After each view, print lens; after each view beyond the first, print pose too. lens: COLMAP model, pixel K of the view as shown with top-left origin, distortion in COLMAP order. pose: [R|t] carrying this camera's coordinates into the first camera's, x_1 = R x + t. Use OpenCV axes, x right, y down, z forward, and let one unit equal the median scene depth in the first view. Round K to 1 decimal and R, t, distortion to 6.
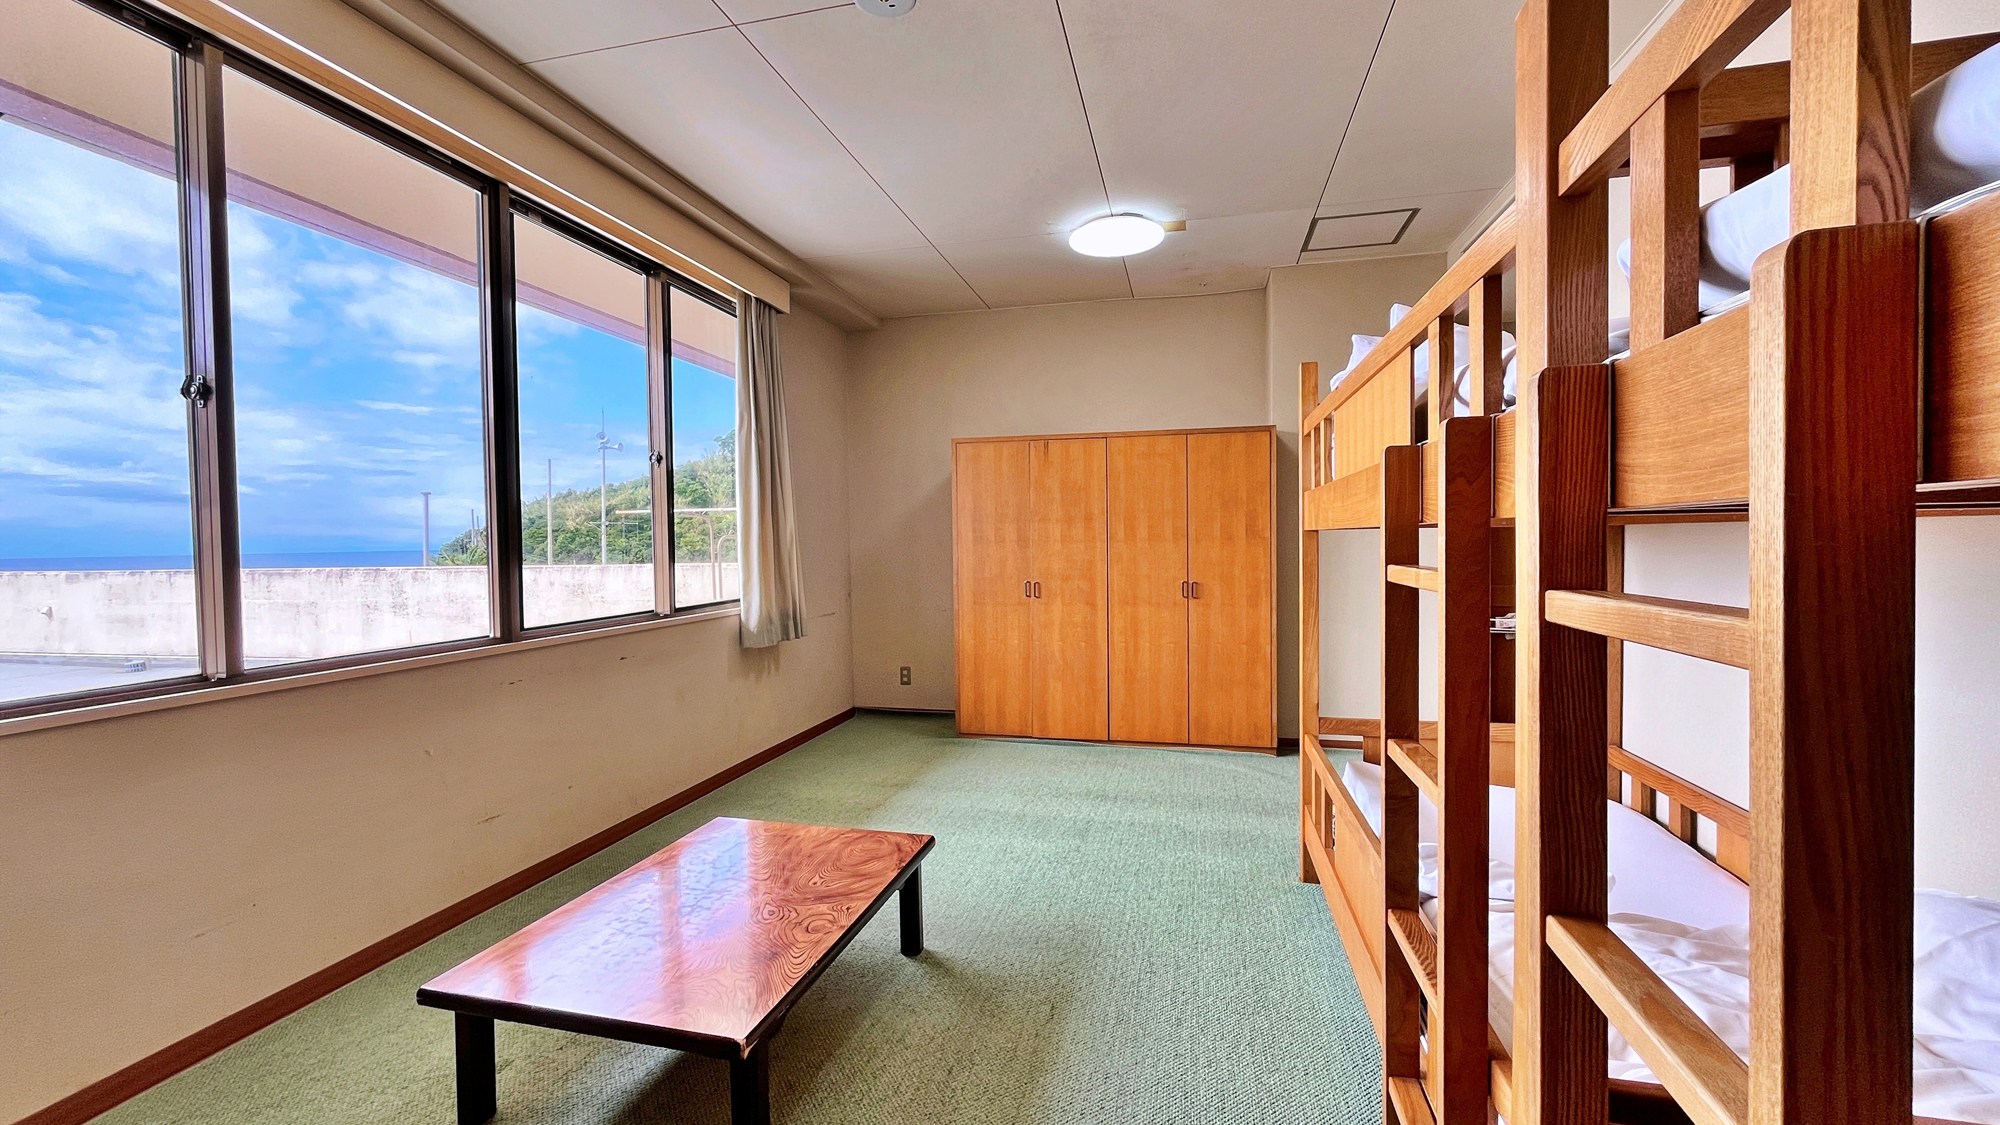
lens RADIAL K [[809.3, 0, 1000.0], [0, 809.3, 562.5], [0, 0, 1]] dist [-0.003063, -0.000075]
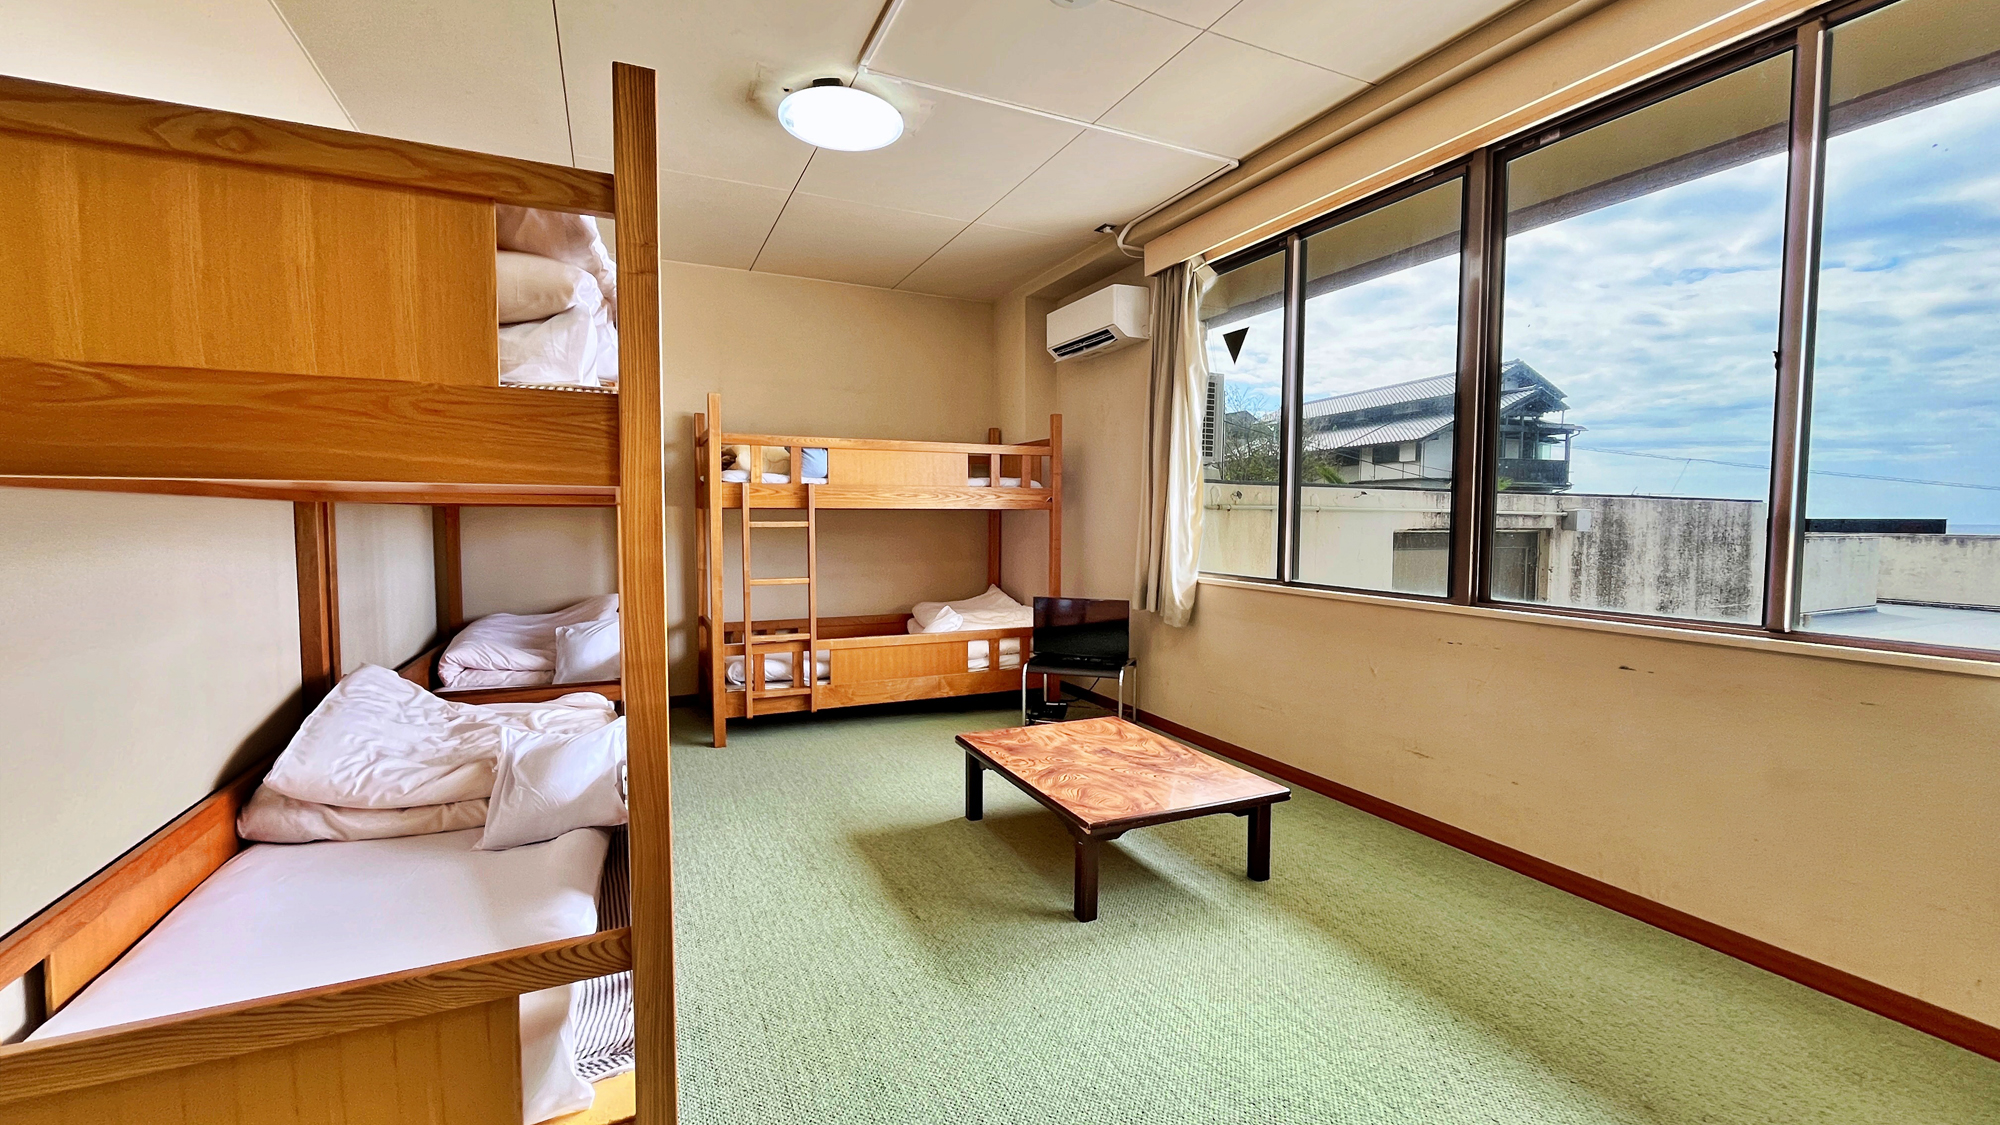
lens RADIAL K [[809.3, 0, 1000.0], [0, 809.3, 562.5], [0, 0, 1]] dist [-0.003063, -0.000075]
pose [[-0.781558, 0.047019, -0.622058, 0.613356], [-0.007882, 0.996332, 0.085212, -0.047539], [0.623782, 0.071501, -0.778321, 1.778769]]
